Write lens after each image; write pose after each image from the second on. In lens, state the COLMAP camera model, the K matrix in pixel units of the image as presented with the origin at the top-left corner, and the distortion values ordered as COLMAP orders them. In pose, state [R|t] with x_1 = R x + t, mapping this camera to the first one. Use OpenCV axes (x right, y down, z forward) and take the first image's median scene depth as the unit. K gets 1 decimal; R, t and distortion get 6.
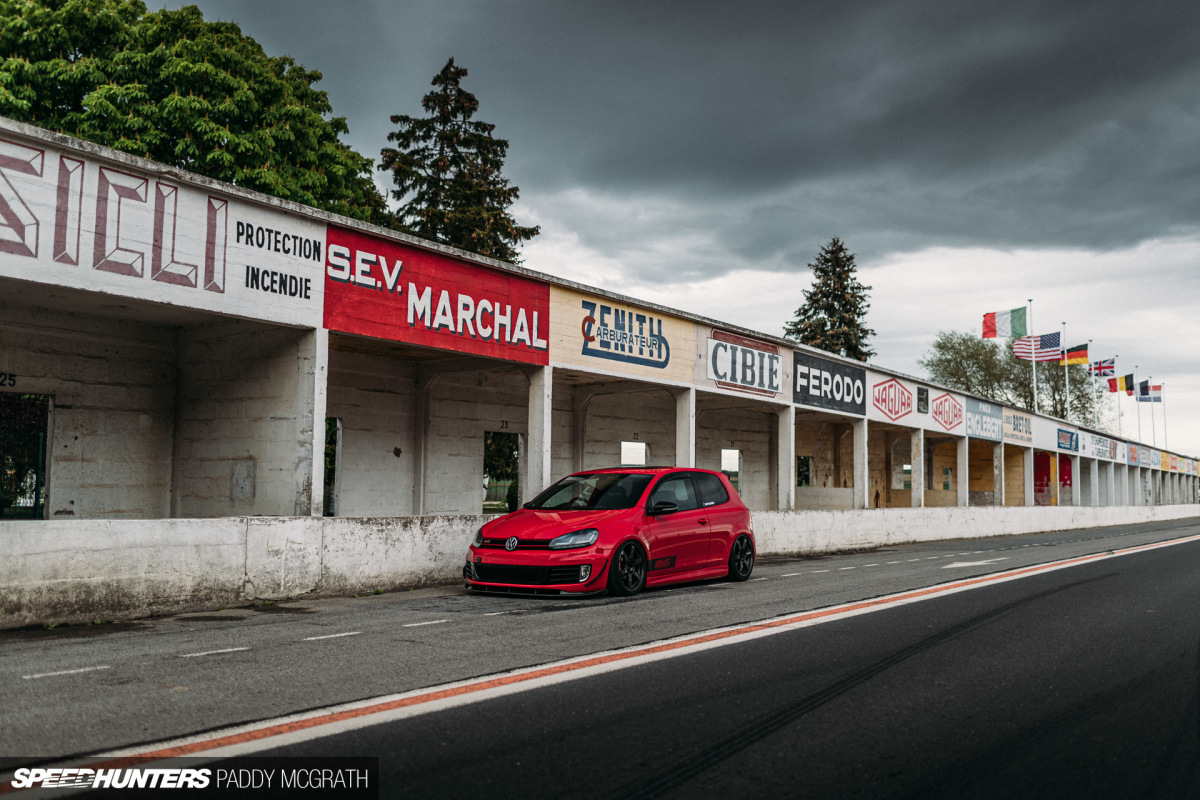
lens RADIAL K [[1179.6, 0, 604.2], [0, 1179.6, 398.2], [0, 0, 1]] dist [0.015076, 0.002594]
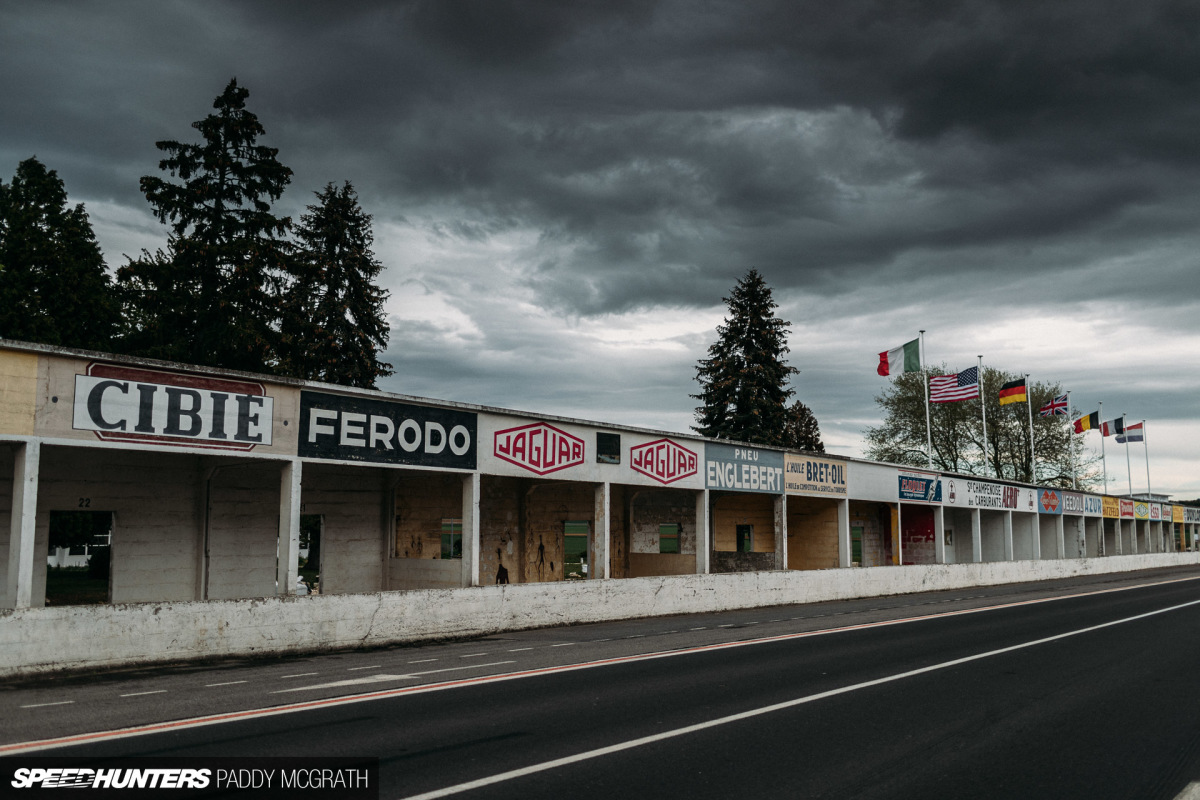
lens RADIAL K [[1171.2, 0, 599.7], [0, 1171.2, 397.7], [0, 0, 1]] dist [0.002146, 0.006578]
pose [[0.998196, -0.015409, -0.058023, 0.294627], [0.013168, 0.999160, -0.038815, -0.001802], [0.058573, 0.037981, 0.997560, 0.171190]]
